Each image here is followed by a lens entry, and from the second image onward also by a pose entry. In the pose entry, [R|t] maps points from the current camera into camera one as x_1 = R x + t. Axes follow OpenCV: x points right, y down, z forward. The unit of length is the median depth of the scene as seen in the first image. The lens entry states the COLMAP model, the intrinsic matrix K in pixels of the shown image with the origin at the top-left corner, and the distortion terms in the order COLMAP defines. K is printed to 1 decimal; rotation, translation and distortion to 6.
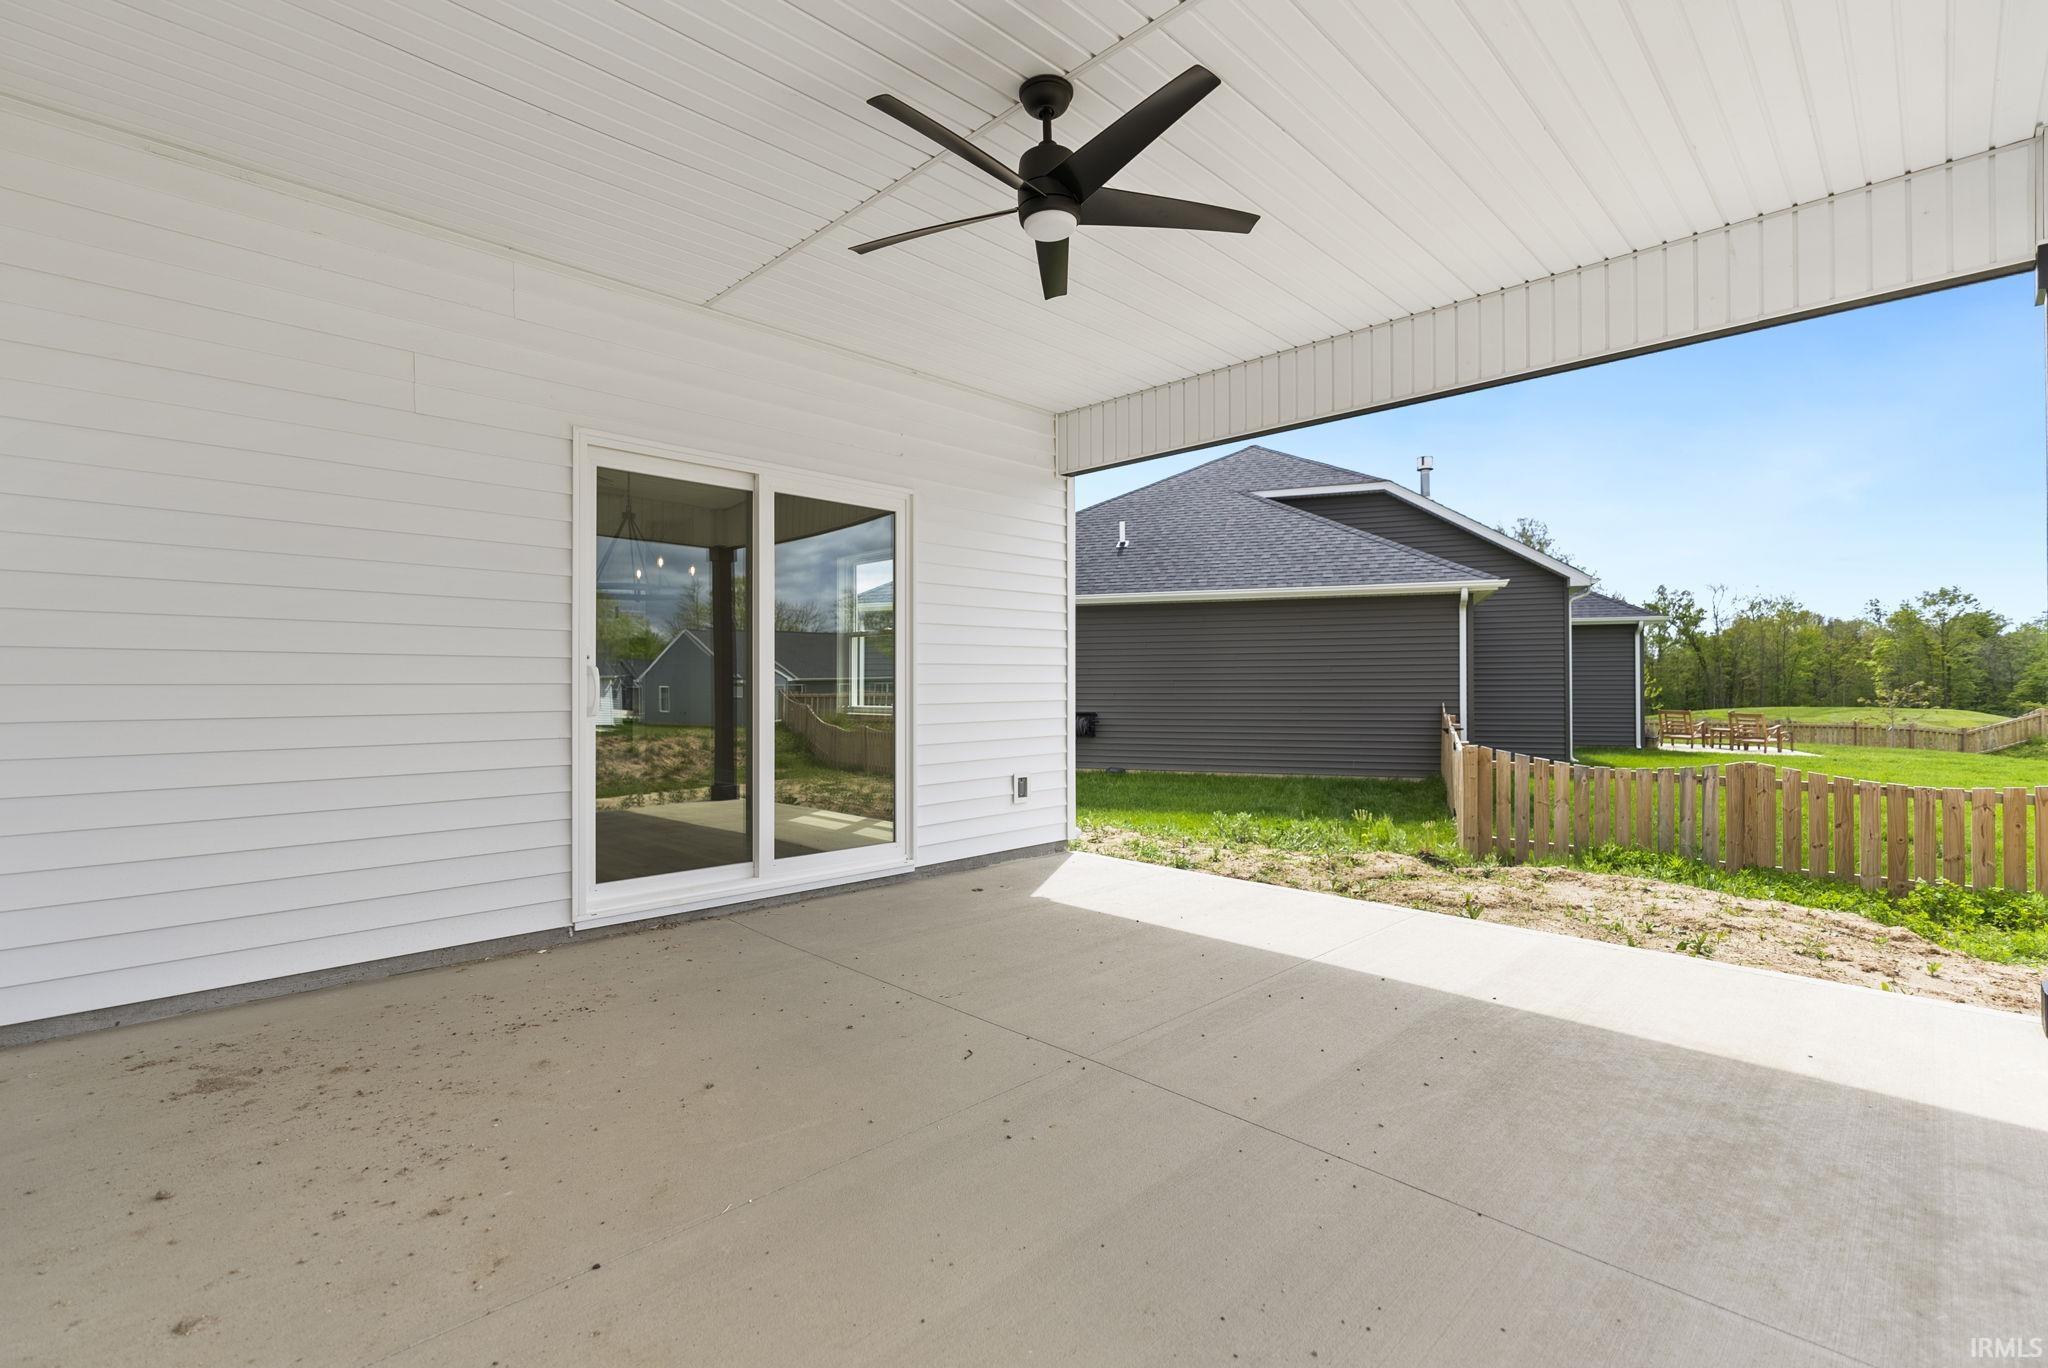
lens RADIAL K [[954.9, 0, 1075.4], [0, 954.9, 682.1], [0, 0, 1]] dist [-0.000414, 0.000319]
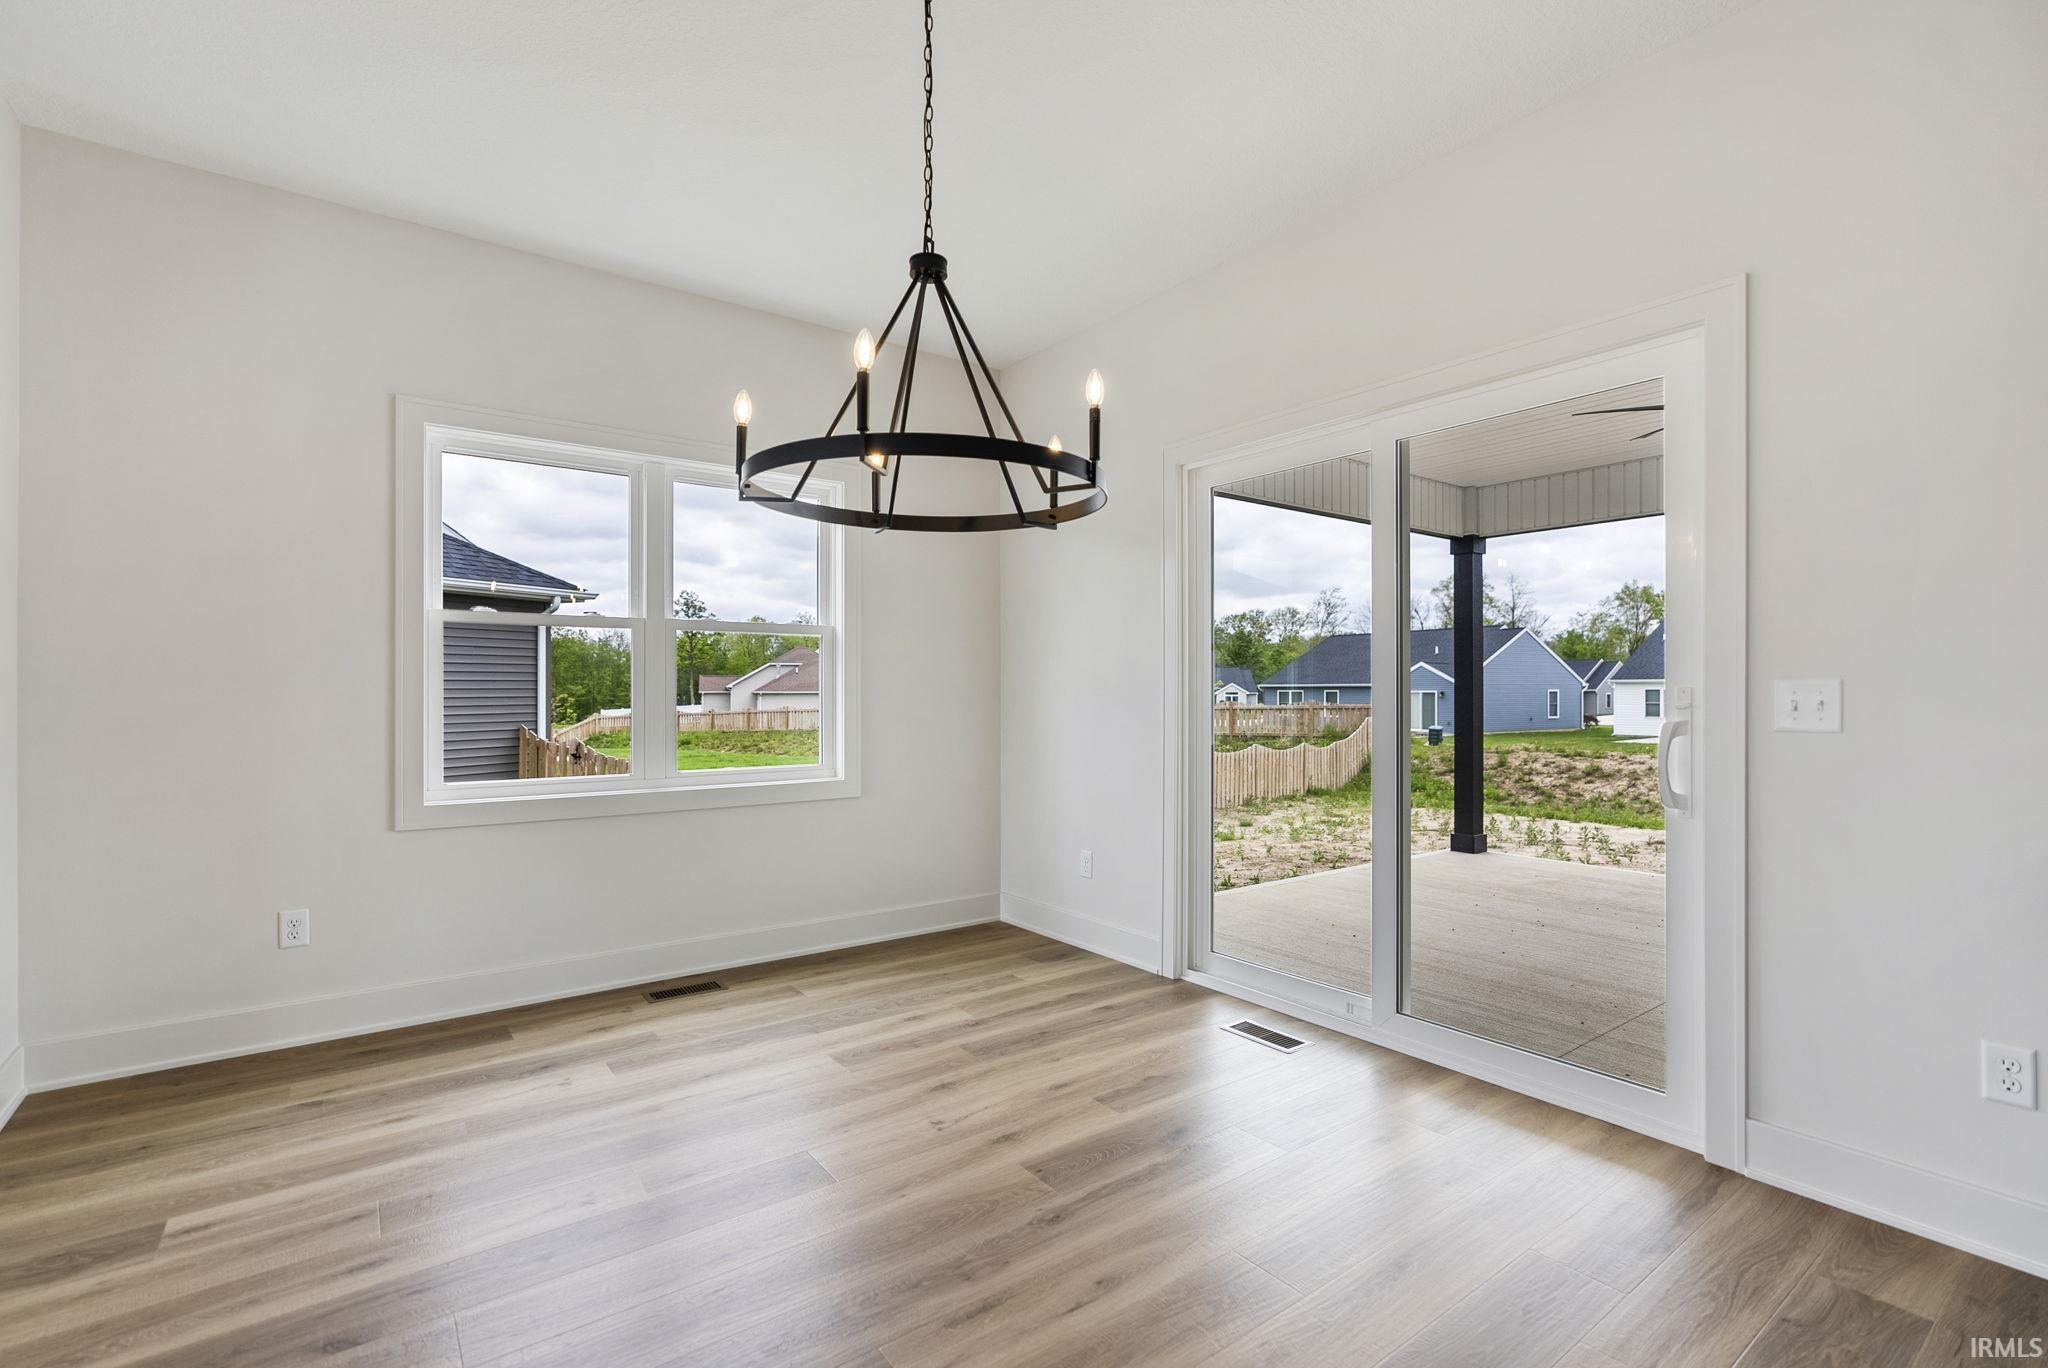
lens RADIAL K [[920.9, 0, 1026.6], [0, 920.9, 685.4], [0, 0, 1]] dist [-0.006988, 0.000928]
pose [[0.158404, 0.007724, 0.987344, -0.513841], [-0.004080, 0.999966, -0.007168, -0.013476], [-0.987366, -0.002893, 0.158430, 0.592016]]
